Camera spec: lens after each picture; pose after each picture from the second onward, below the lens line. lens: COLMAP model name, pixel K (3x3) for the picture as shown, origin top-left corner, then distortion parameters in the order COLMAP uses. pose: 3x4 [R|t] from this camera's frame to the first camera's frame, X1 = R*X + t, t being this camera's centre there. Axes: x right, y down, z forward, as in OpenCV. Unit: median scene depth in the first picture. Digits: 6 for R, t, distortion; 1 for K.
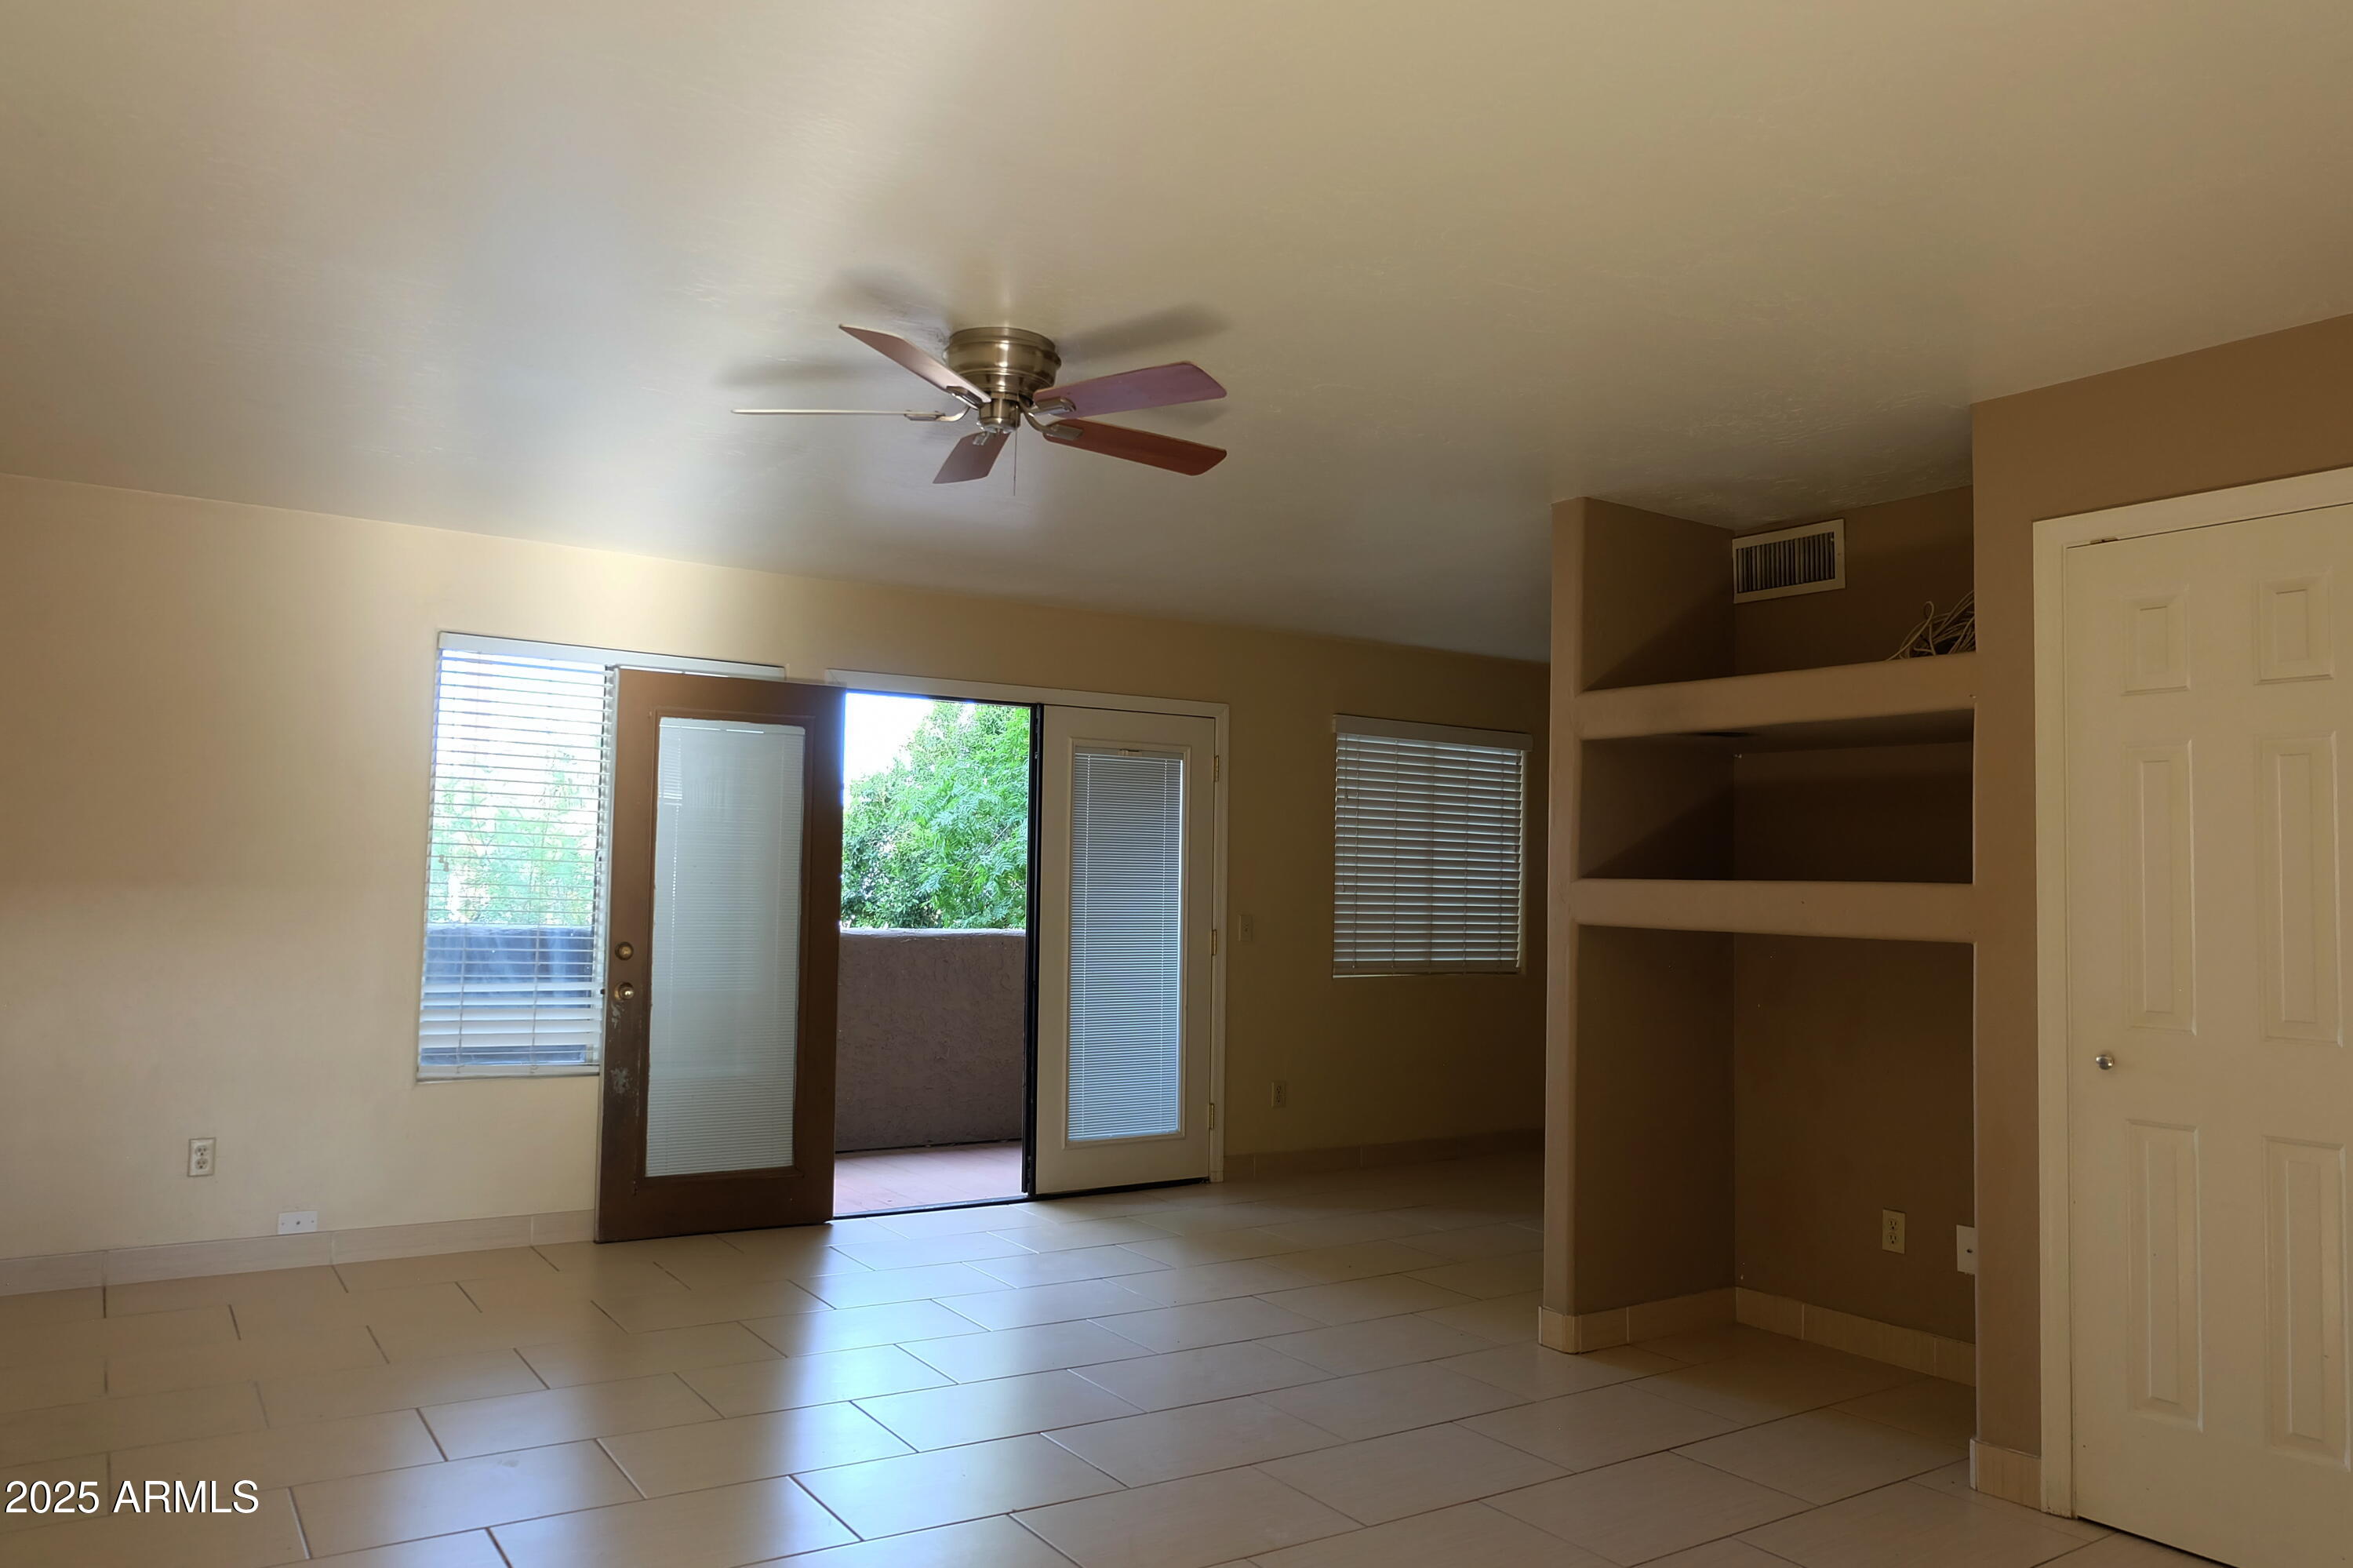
lens RADIAL K [[1679.4, 0, 1200.1], [0, 1679.4, 787.6], [0, 0, 1]] dist [-0.042899, 0.066181]
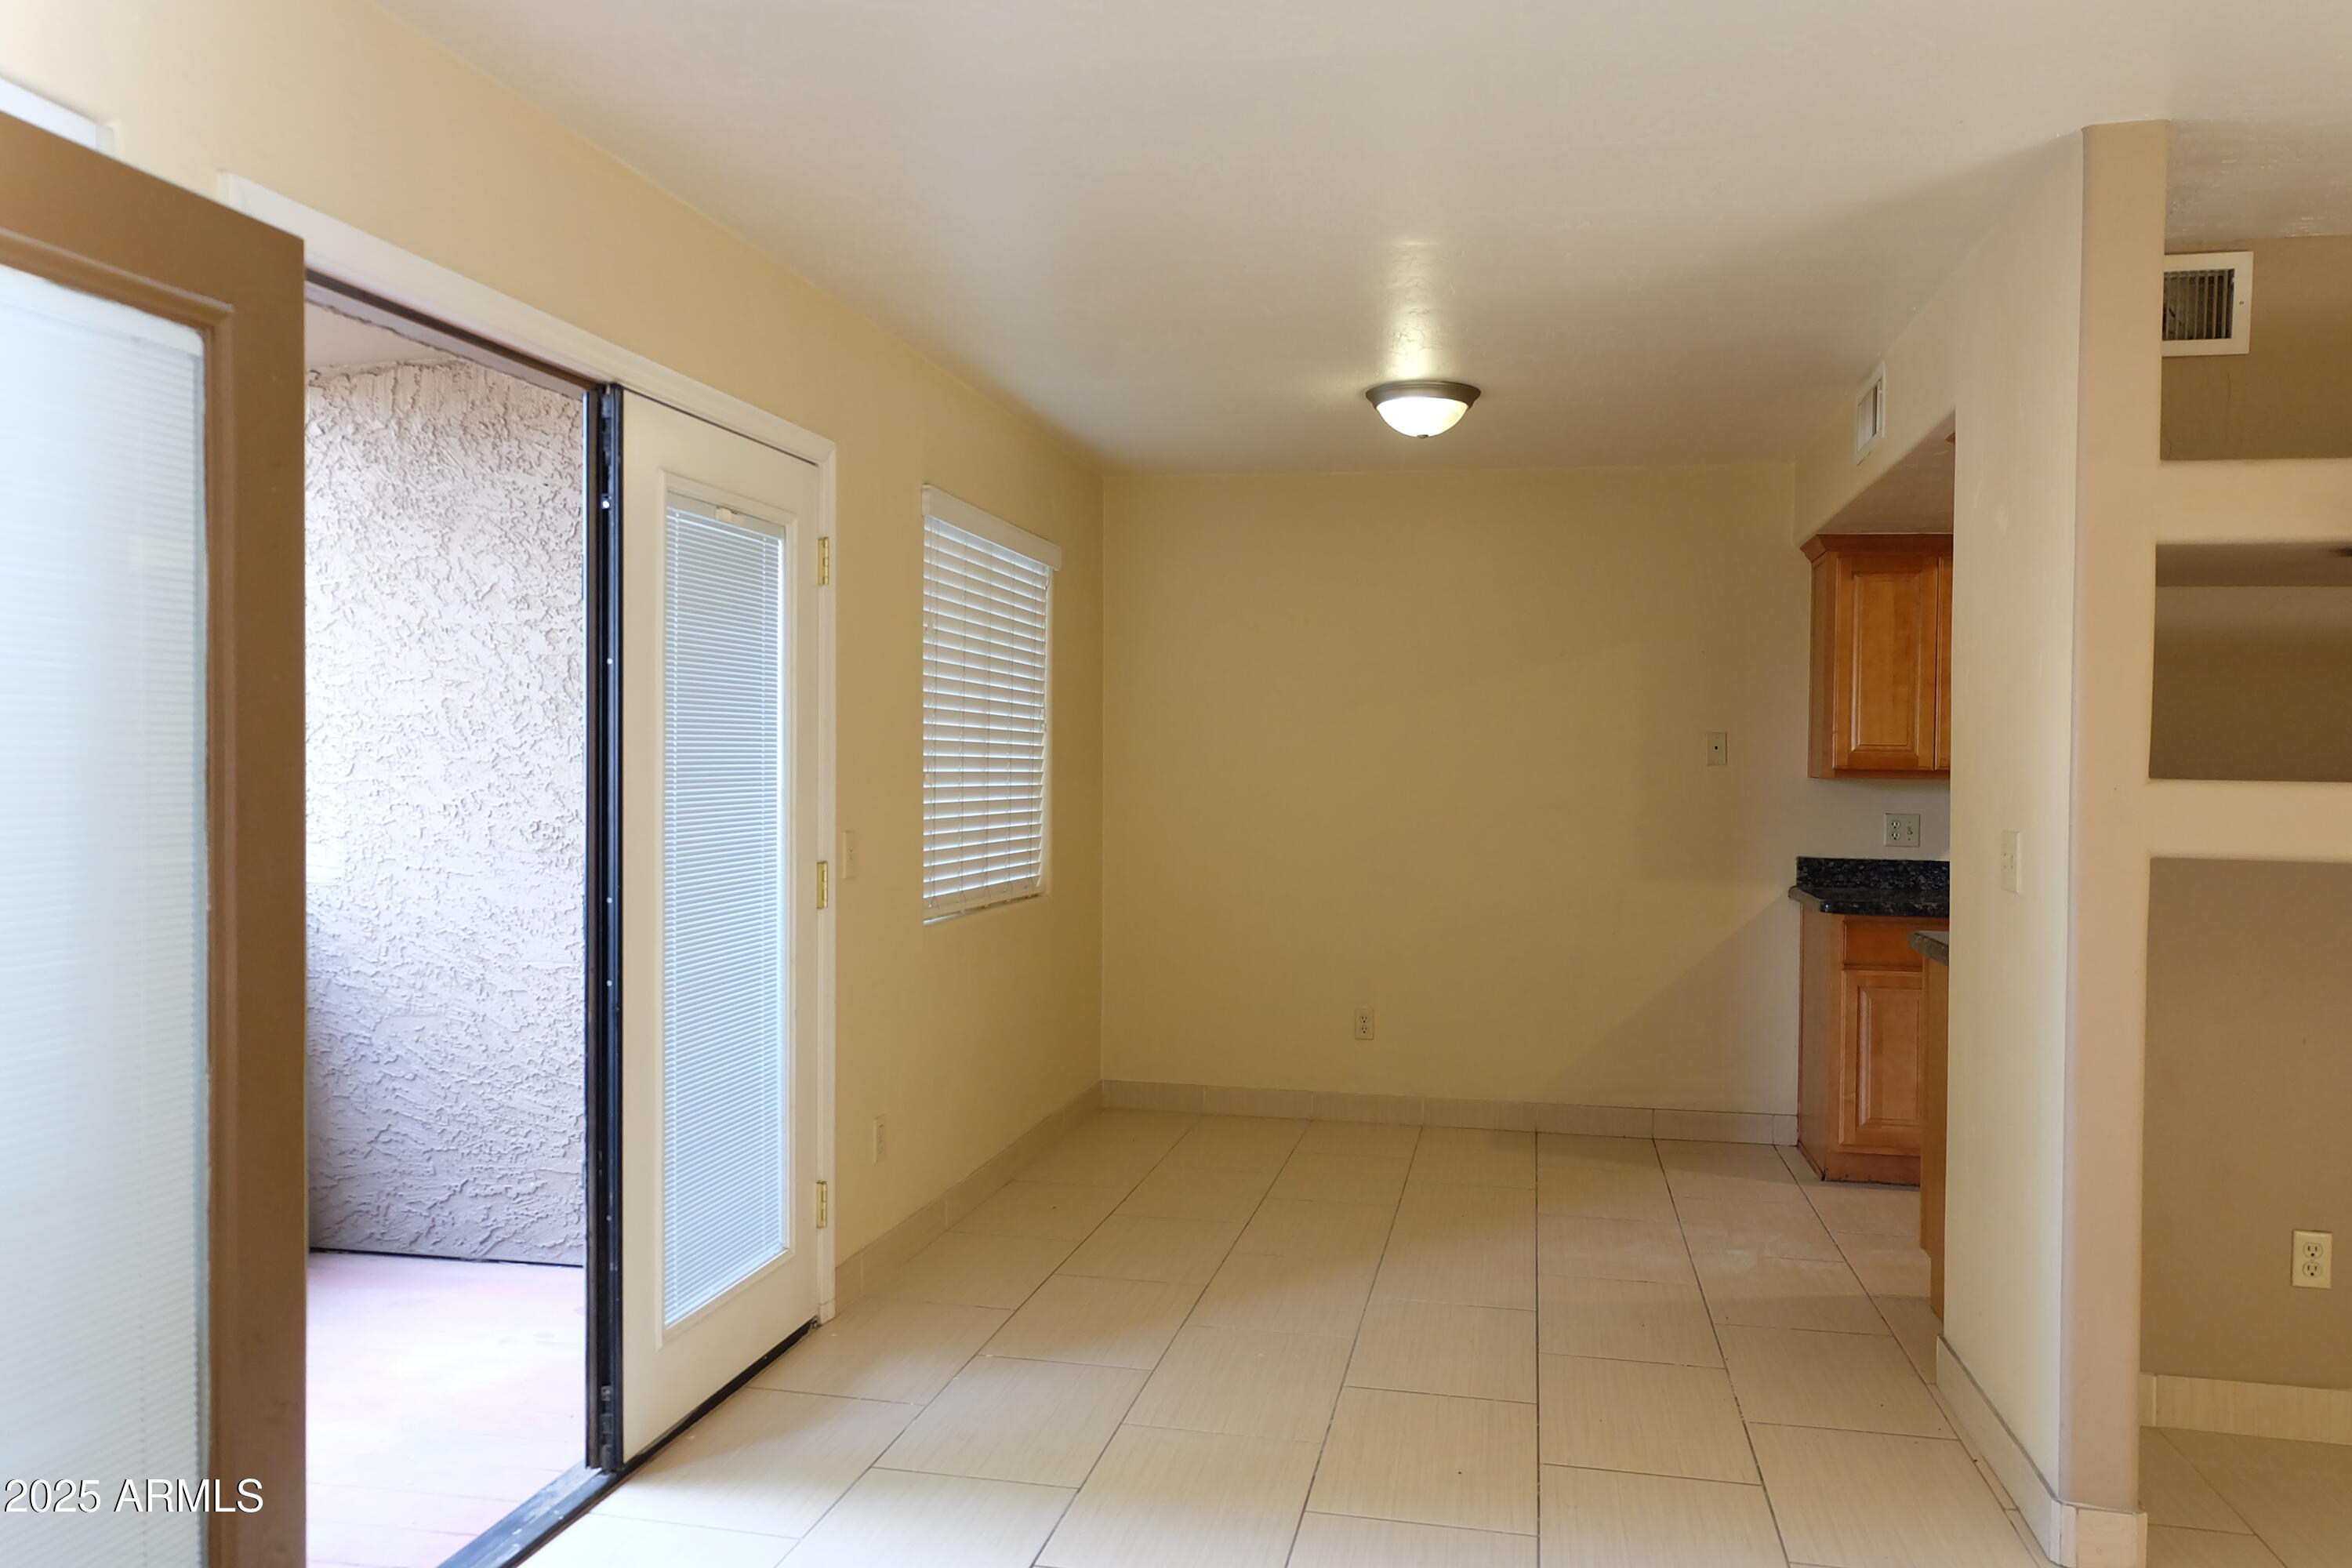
lens RADIAL K [[1678.7, 0, 1199.6], [0, 1678.7, 787.6], [0, 0, 1]] dist [-0.042899, 0.066181]
pose [[0.717621, -0.023851, 0.696025, -0.347104], [-0.037644, 0.996624, 0.072965, 0.021513], [-0.695416, -0.078562, 0.714300, 0.668292]]
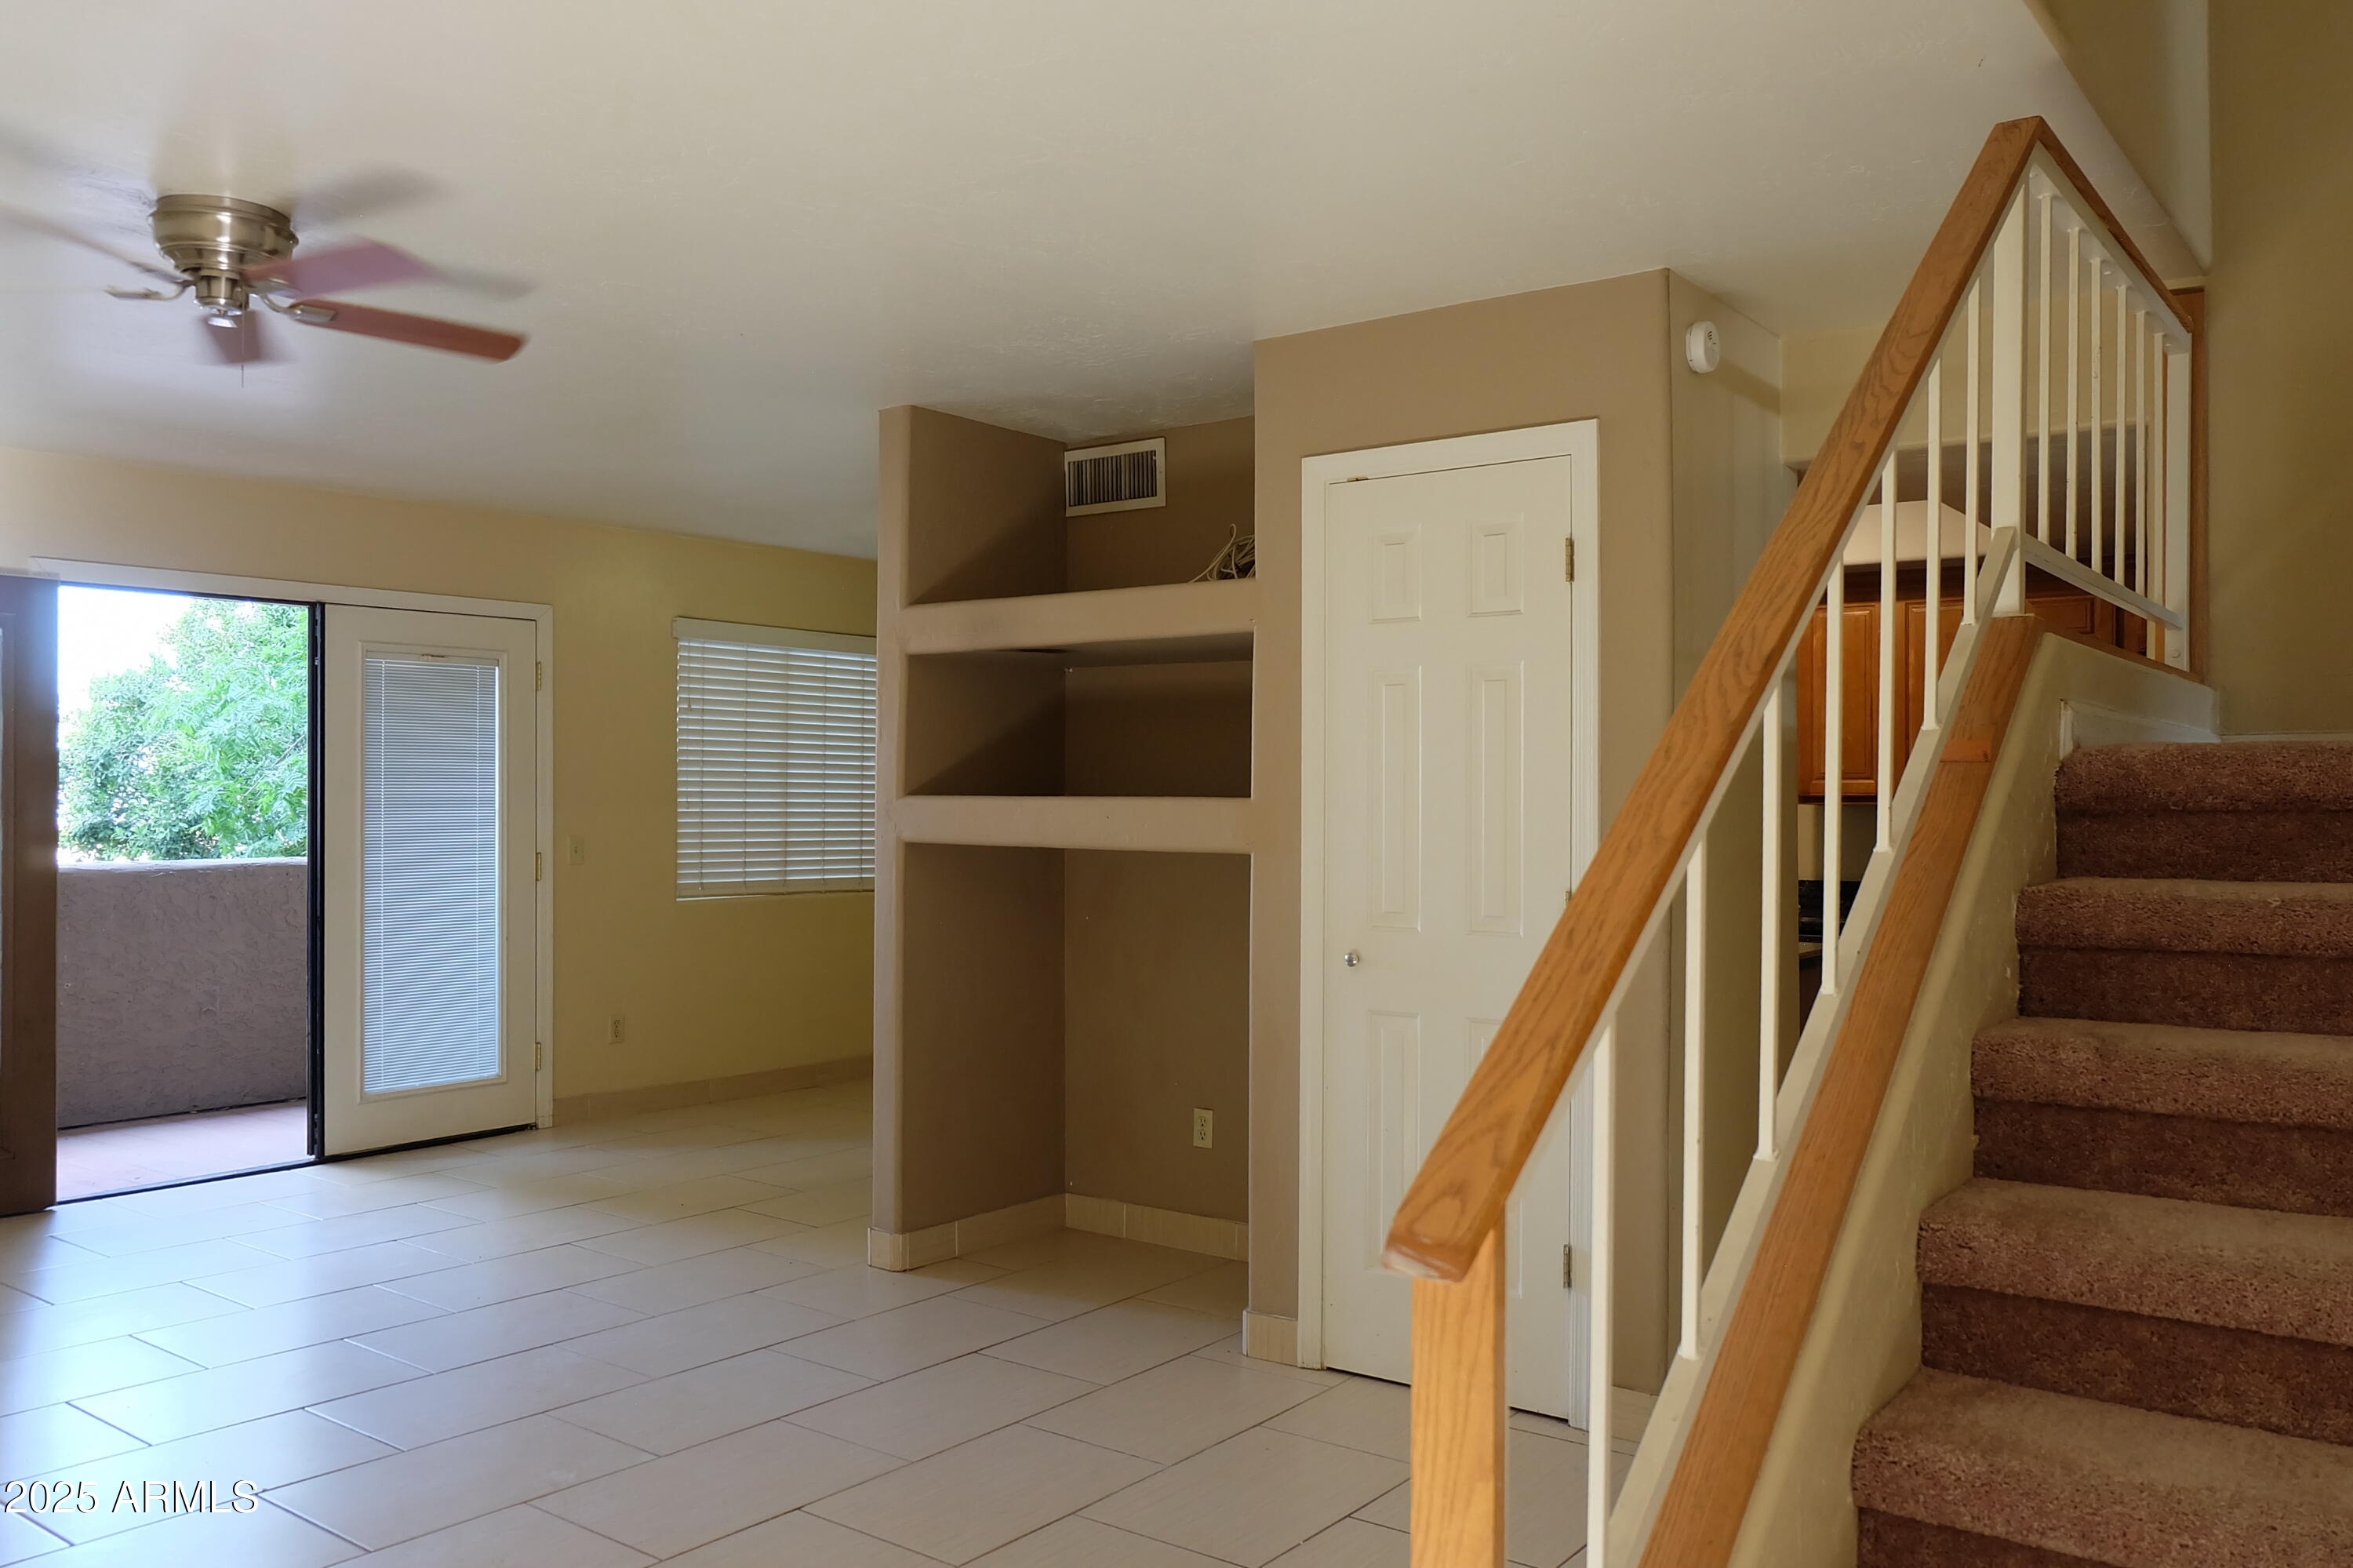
lens RADIAL K [[1852.6, 0, 1176.5], [0, 1852.6, 784.0], [0, 0, 1]] dist [-0.019243, 0.049881]
pose [[0.950616, -0.013671, 0.310068, 0.033882], [-0.003301, 0.998528, 0.054146, -0.010071], [-0.310352, -0.052496, 0.949171, -0.069722]]
